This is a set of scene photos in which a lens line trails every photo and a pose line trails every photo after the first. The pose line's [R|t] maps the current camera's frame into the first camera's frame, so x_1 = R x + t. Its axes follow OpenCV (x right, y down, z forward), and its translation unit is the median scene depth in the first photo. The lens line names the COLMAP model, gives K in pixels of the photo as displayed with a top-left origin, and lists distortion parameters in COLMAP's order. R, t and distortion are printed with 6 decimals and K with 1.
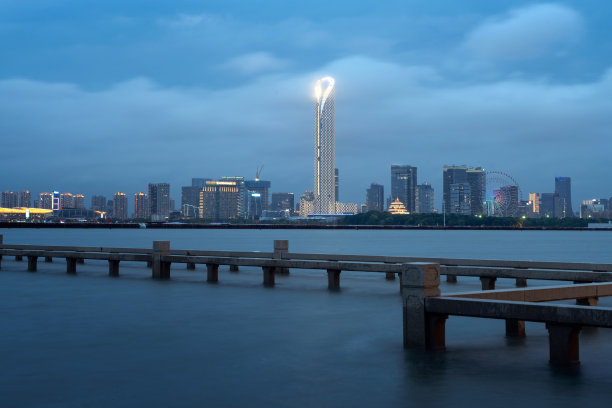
lens RADIAL K [[1056.4, 0, 345.1], [0, 1056.4, 190.7], [0, 0, 1]] dist [0.072161, 0.000000]
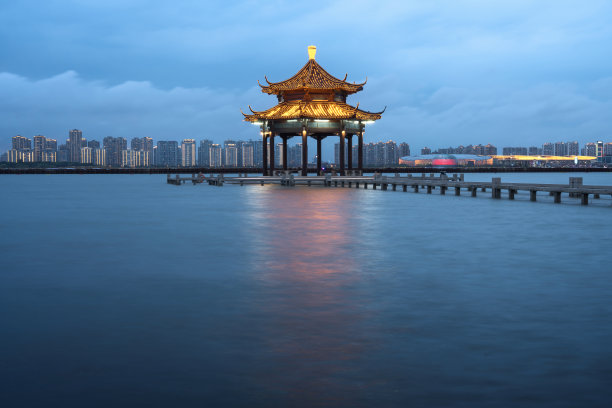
lens RADIAL K [[844.6, 0, 307.2], [0, 844.6, 204.7], [0, 0, 1]] dist [0.051482, 0.000000]
pose [[0.831642, 0.010936, -0.555205, 0.535746], [0.031098, 0.997320, 0.066225, -0.021194], [0.554441, -0.072341, 0.829073, -0.611965]]
